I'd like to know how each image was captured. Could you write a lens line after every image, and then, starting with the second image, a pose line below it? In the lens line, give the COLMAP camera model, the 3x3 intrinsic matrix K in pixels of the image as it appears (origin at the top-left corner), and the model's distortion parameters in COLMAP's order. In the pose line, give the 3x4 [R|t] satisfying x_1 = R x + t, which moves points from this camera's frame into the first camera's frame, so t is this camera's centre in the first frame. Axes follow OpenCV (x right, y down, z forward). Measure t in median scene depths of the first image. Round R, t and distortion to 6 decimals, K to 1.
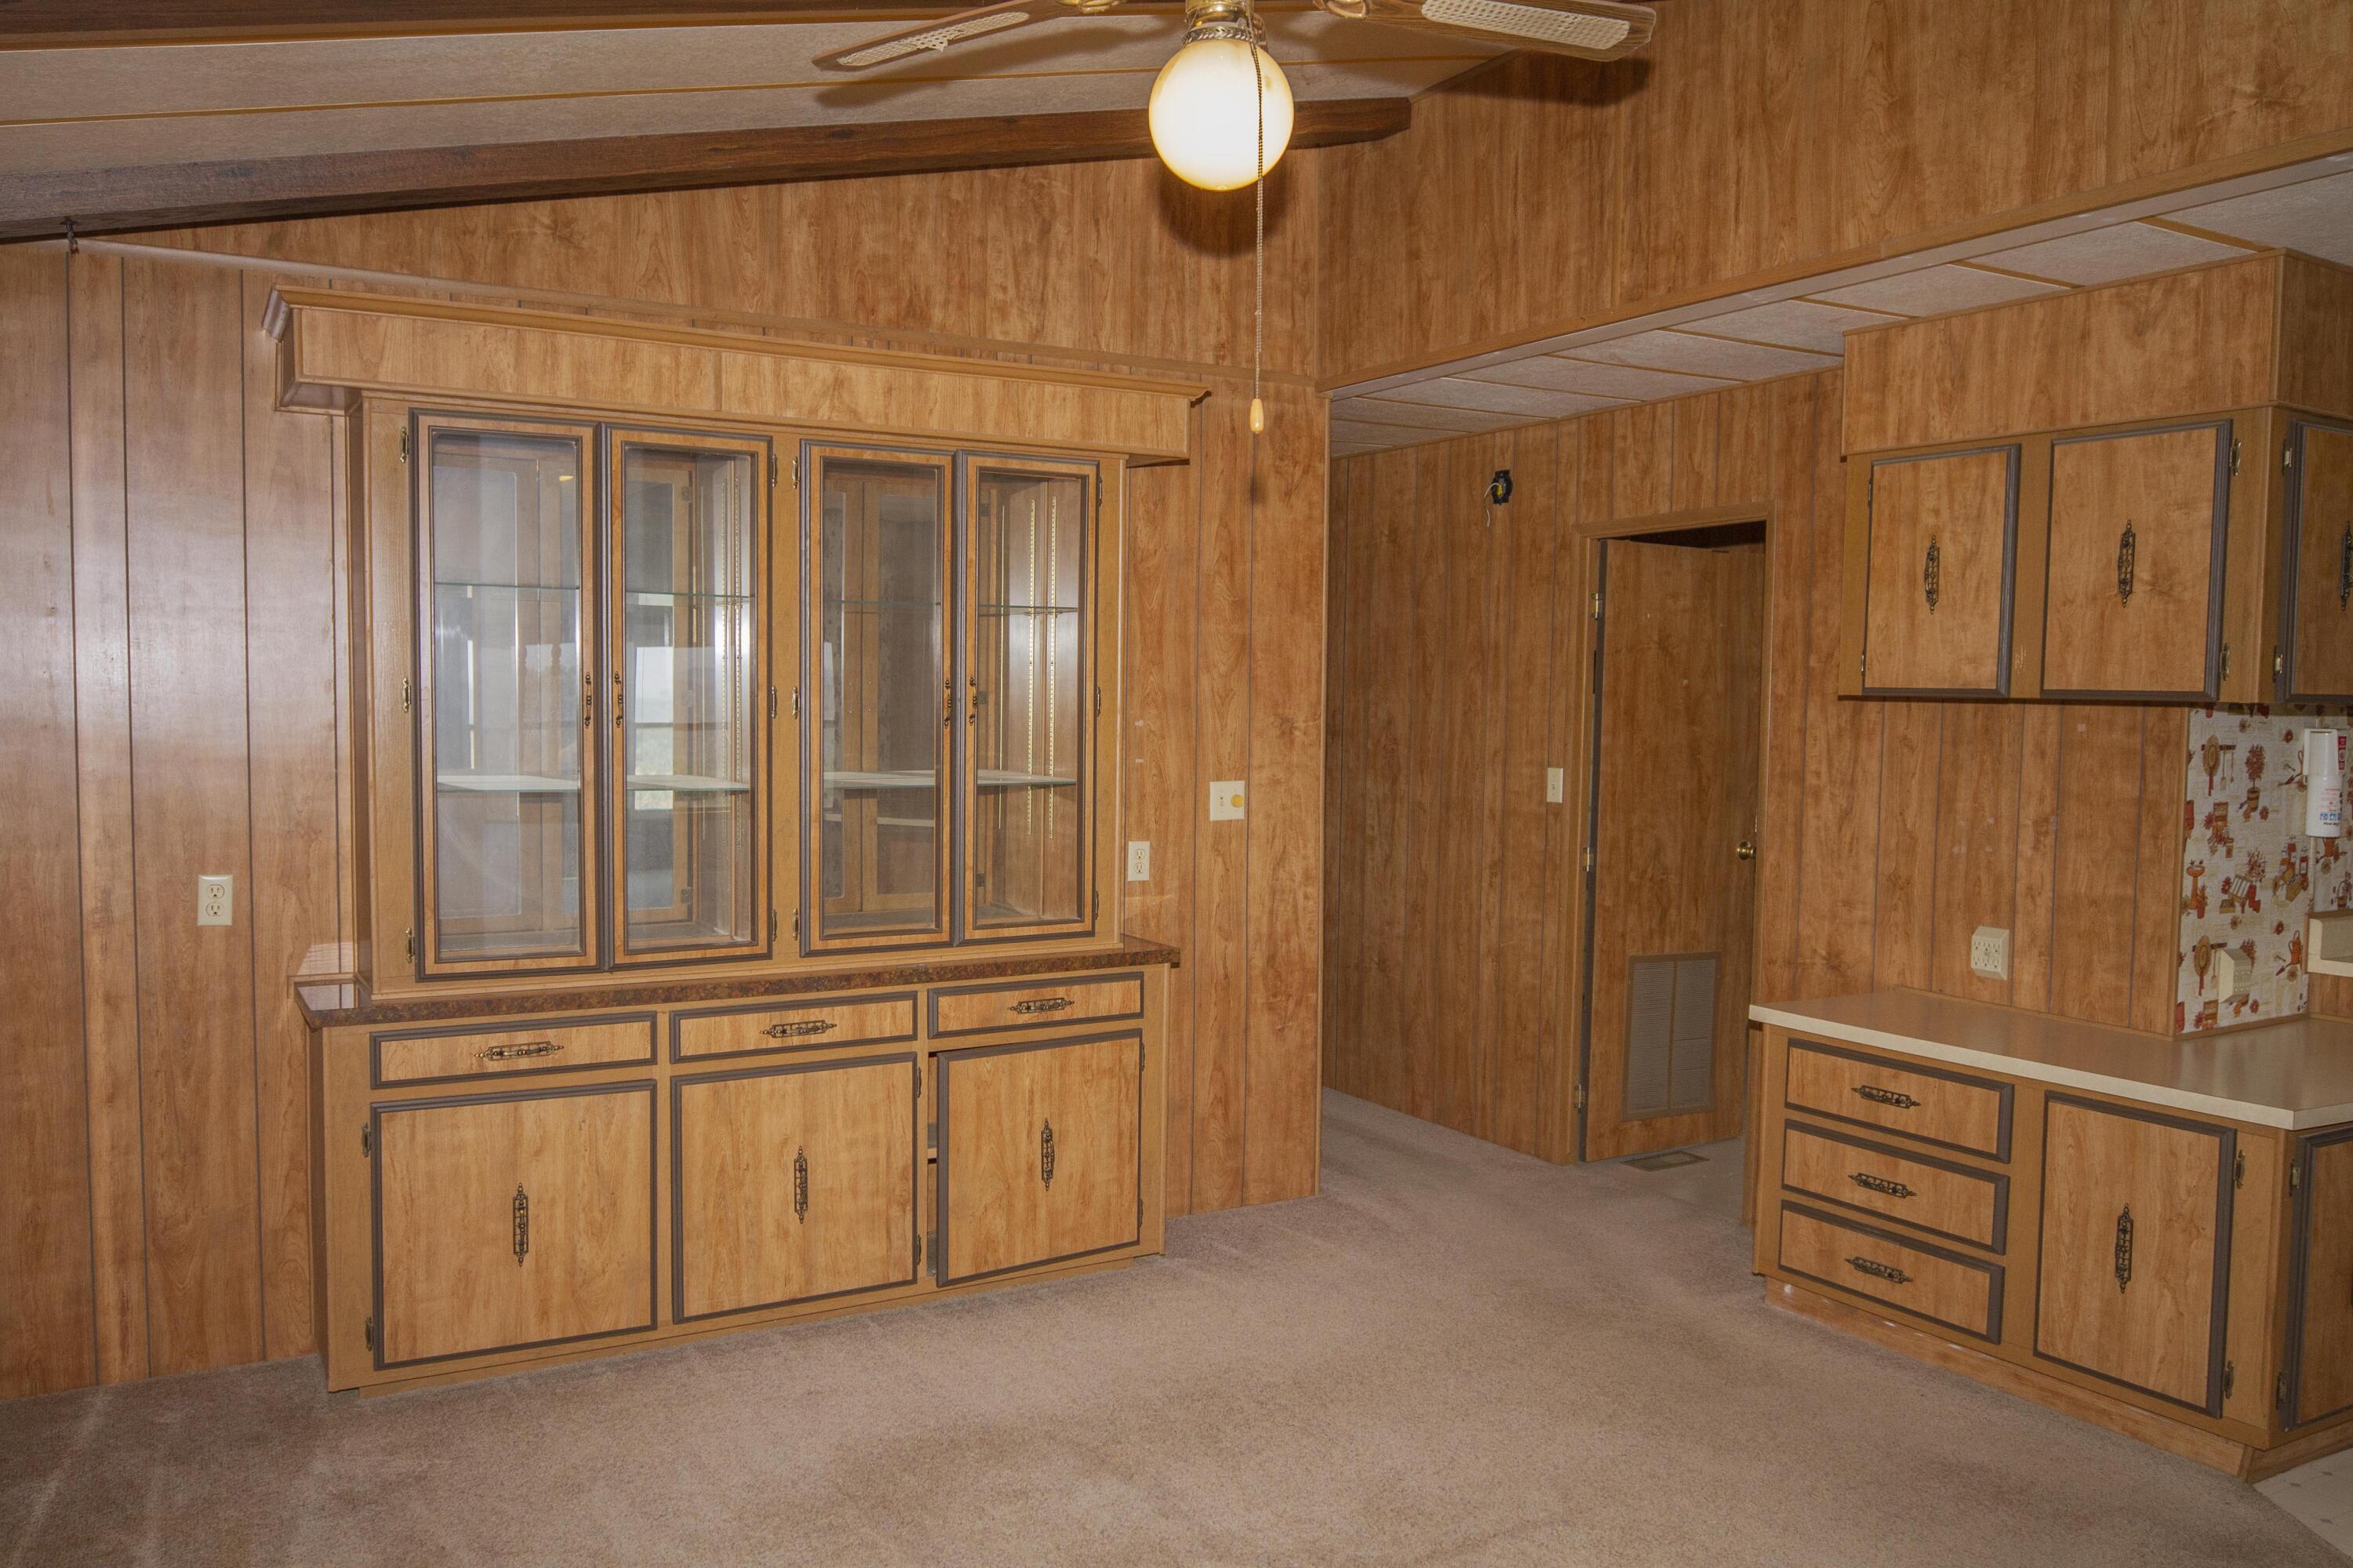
lens RADIAL K [[1780.7, 0, 1156.6], [0, 1780.7, 793.7], [0, 0, 1]] dist [-0.041434, 0.005303]
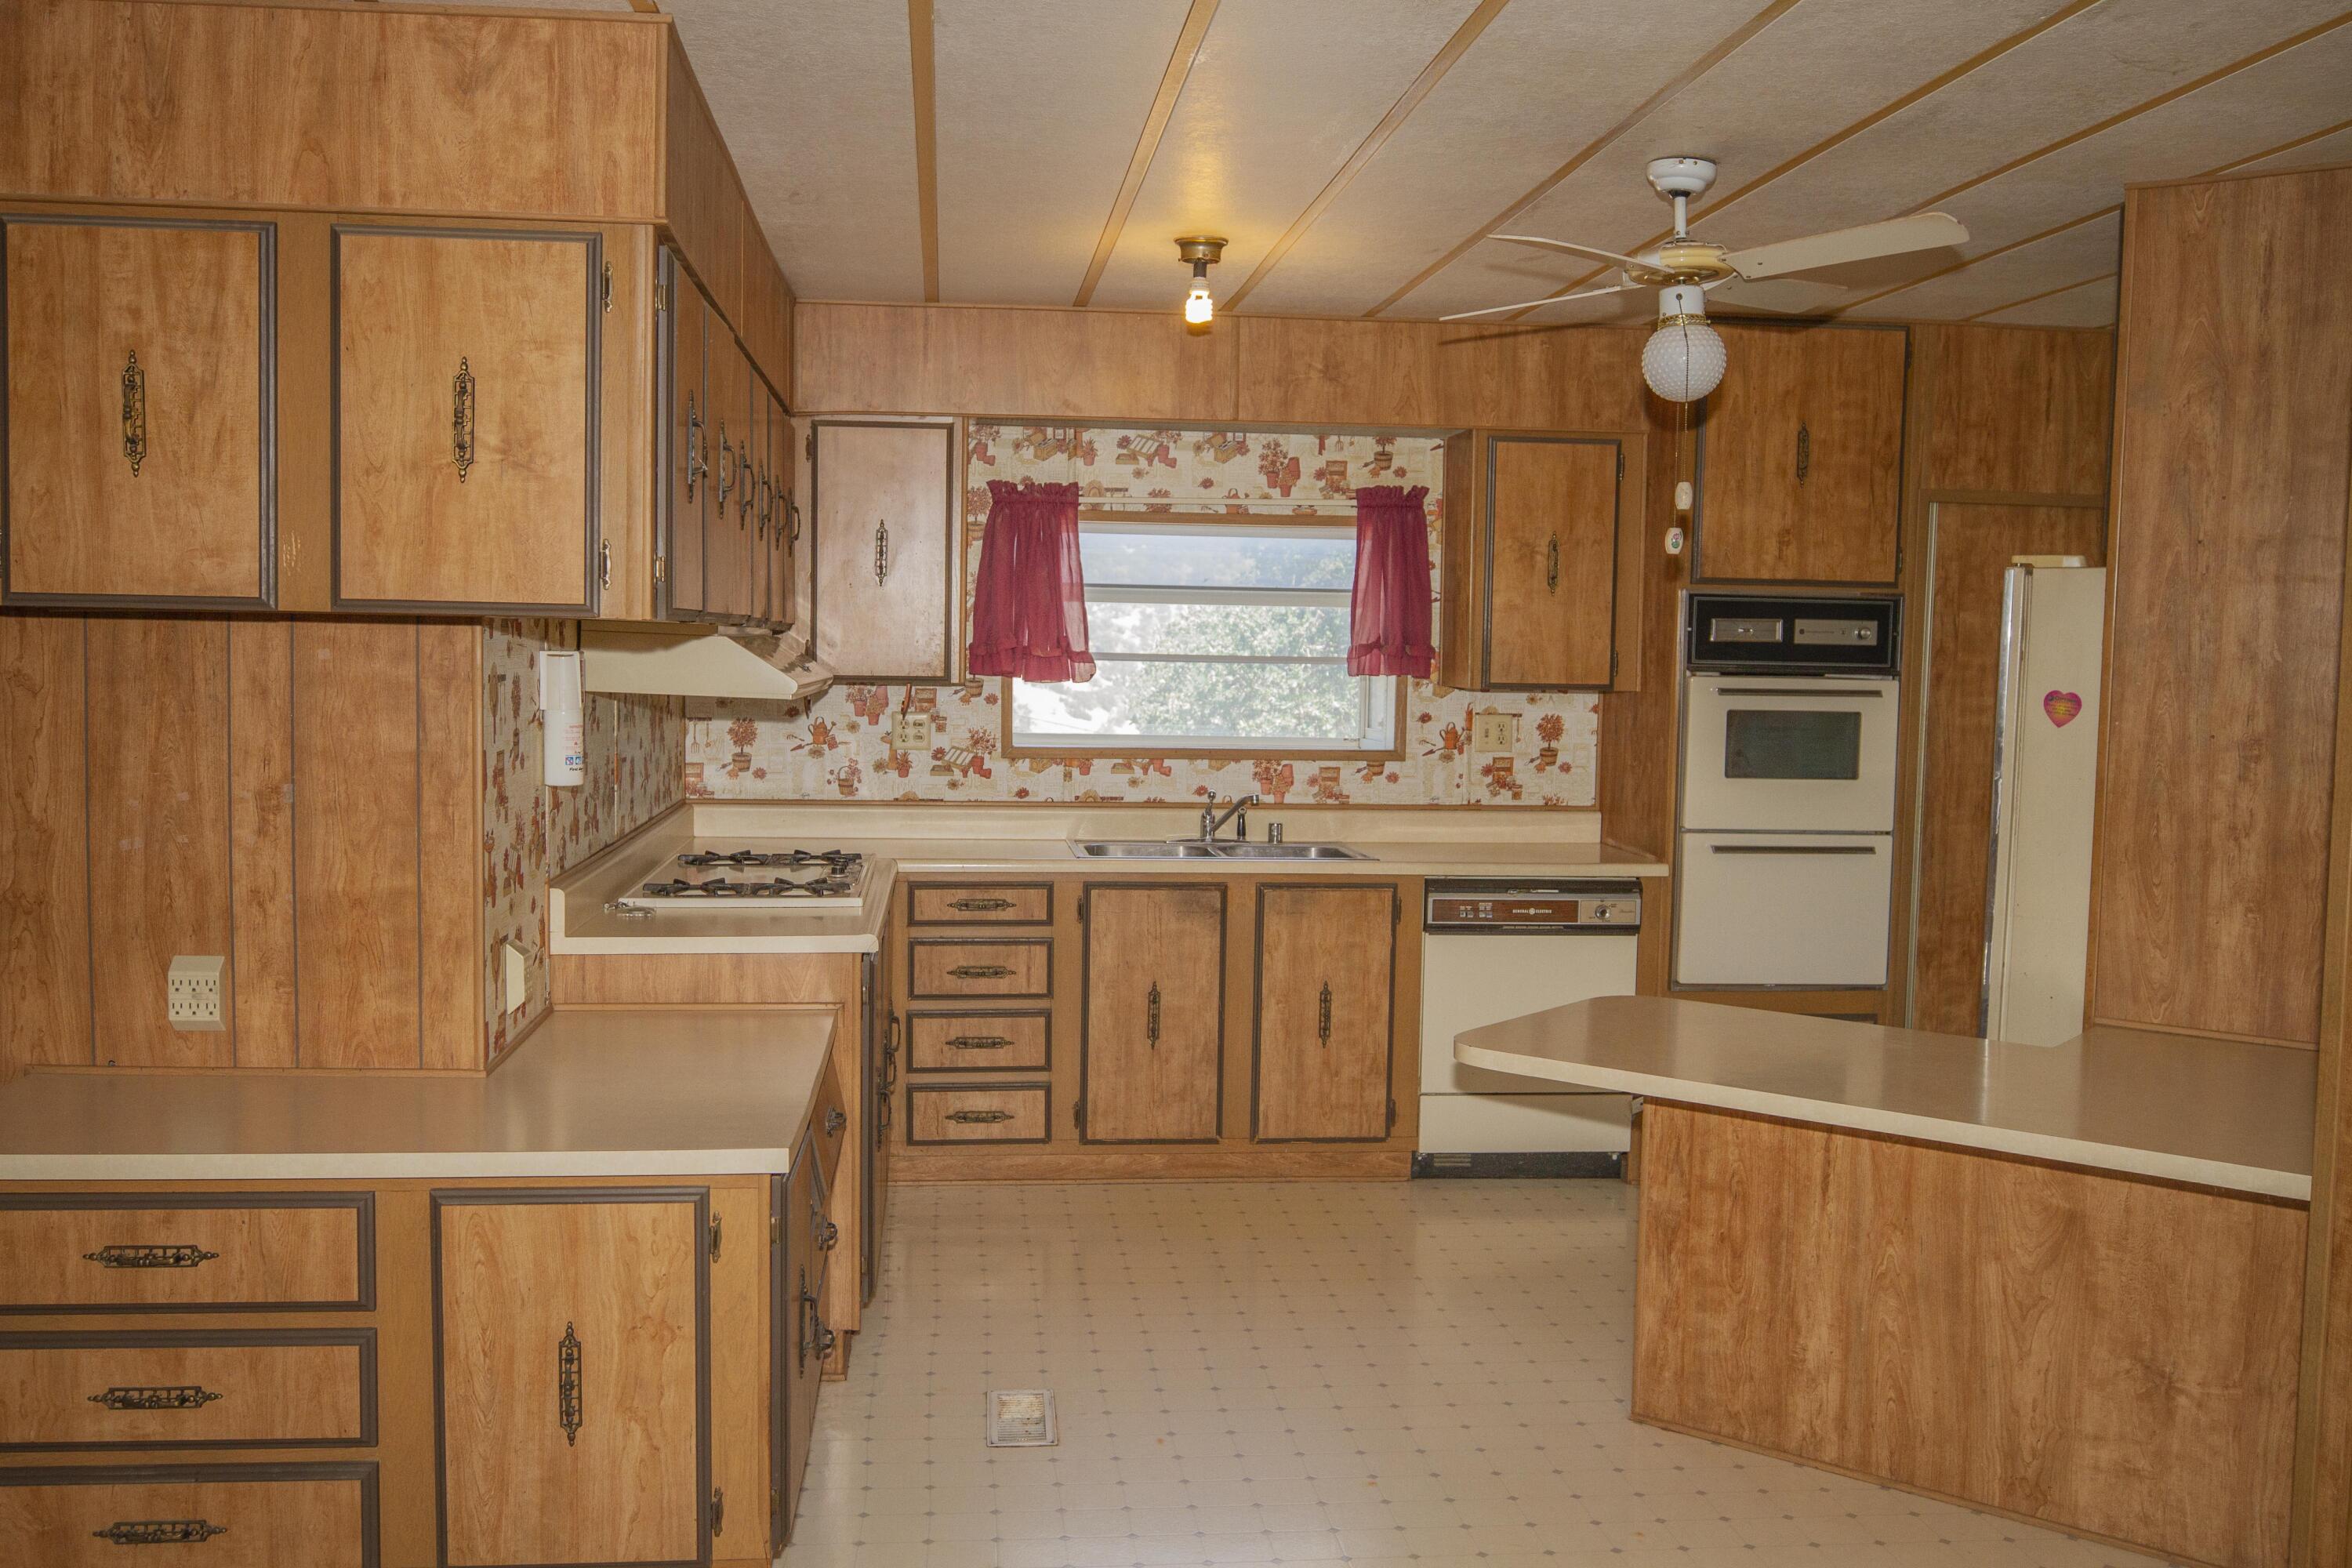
lens RADIAL K [[2043.1, 0, 1155.5], [0, 2043.1, 793.0], [0, 0, 1]] dist [-0.033045, 0.011666]
pose [[0.414843, -0.073165, 0.906947, -0.076263], [0.040083, 0.997264, 0.062117, -0.021117], [-0.909010, 0.010584, 0.416640, 0.398694]]
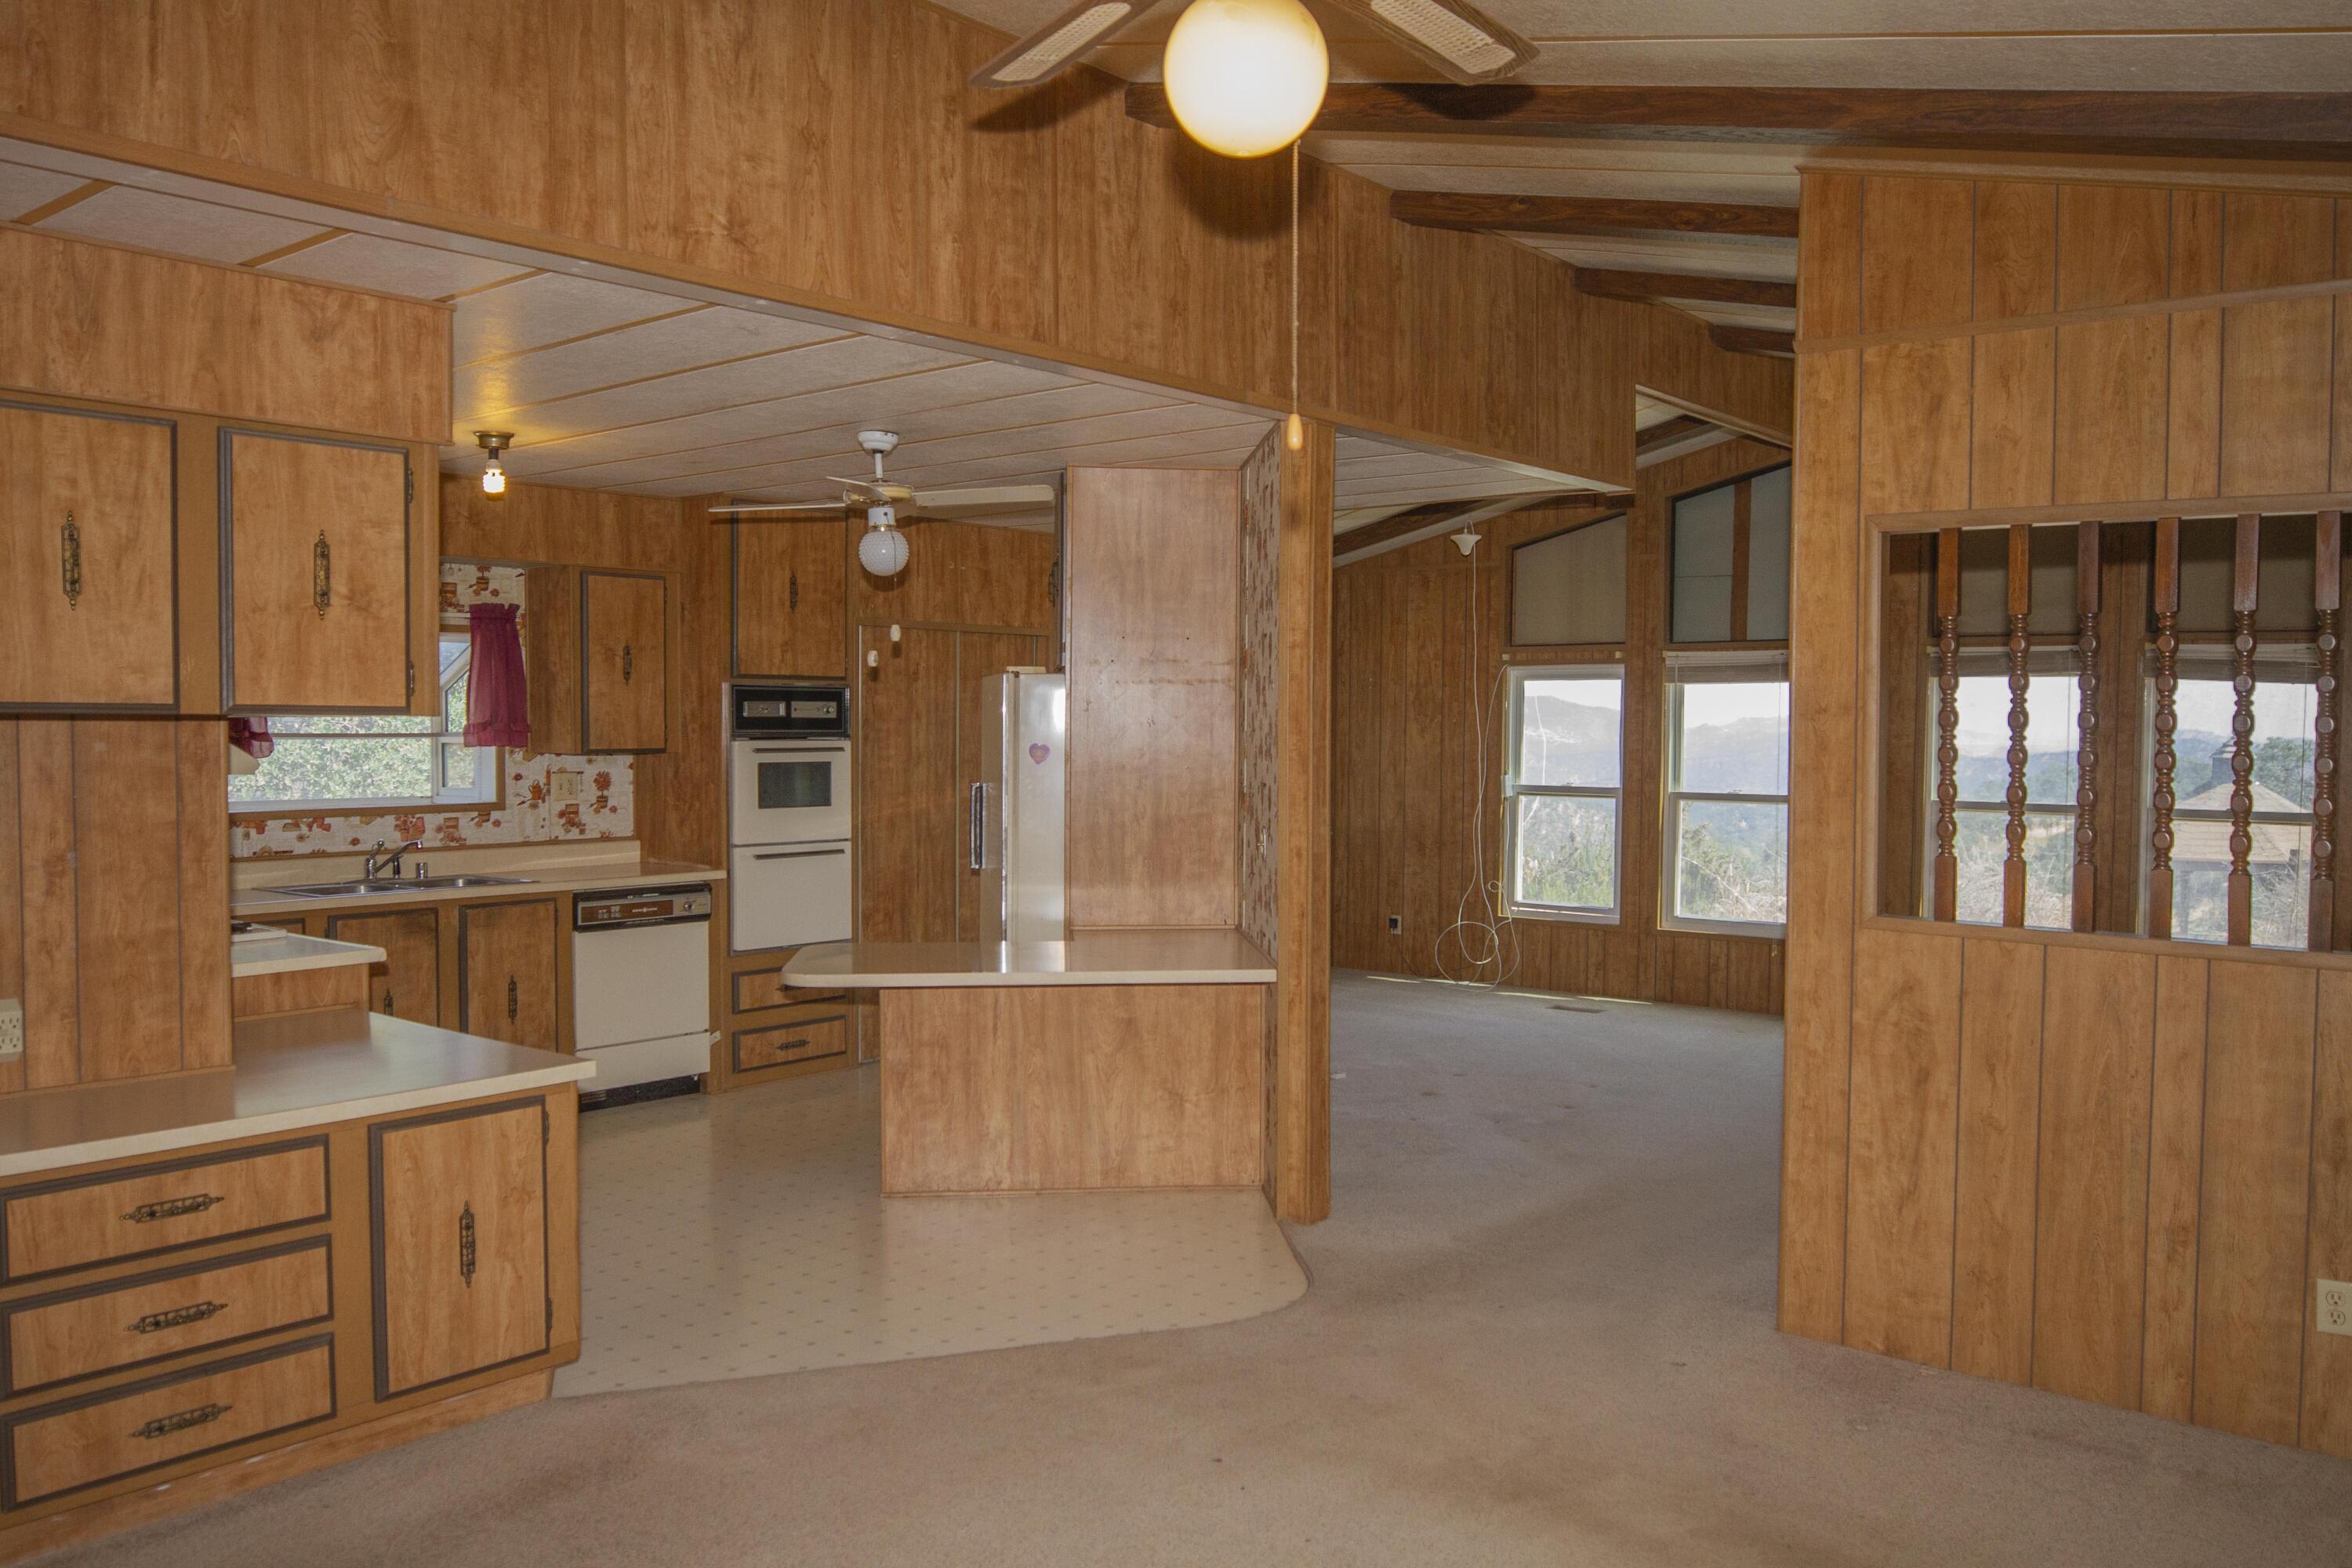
lens RADIAL K [[1779.9, 0, 1166.1], [0, 1779.9, 790.5], [0, 0, 1]] dist [-0.041434, 0.005303]
pose [[-0.336129, -0.050389, 0.940467, -0.507012], [0.046072, 0.996493, 0.069857, -0.056547], [-0.940688, 0.066810, -0.332629, 0.861103]]
